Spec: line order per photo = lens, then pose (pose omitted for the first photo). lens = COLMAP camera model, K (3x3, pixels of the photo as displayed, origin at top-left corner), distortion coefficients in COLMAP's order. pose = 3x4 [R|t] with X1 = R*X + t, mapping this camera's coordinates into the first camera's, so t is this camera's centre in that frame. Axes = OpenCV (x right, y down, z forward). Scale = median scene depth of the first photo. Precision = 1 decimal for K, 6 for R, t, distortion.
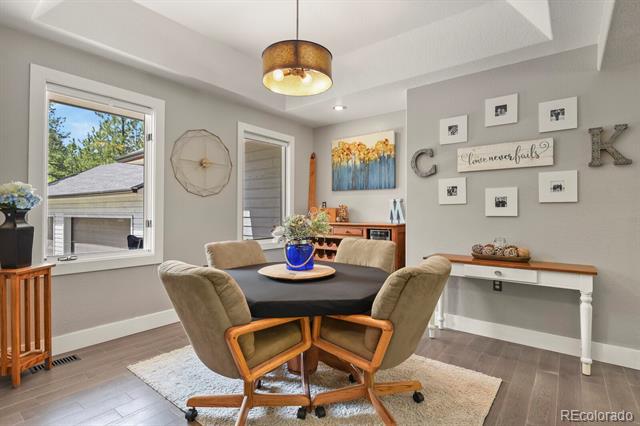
lens RADIAL K [[320.5, 0, 321.0], [0, 320.5, 216.2], [0, 0, 1]] dist [-0.005522, -0.001028]
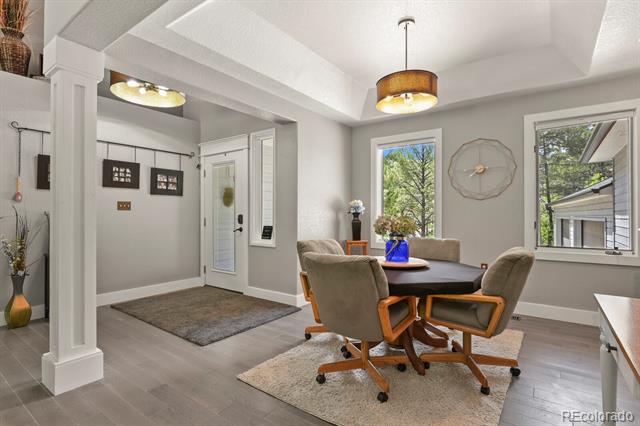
lens RADIAL K [[320.5, 0, 321.0], [0, 320.5, 216.2], [0, 0, 1]] dist [-0.005522, -0.001028]
pose [[0.044698, 0.000572, -0.999000, 0.785796], [-0.009770, 0.999952, 0.000135, -0.001275], [0.998953, 0.009754, 0.044701, 0.460829]]
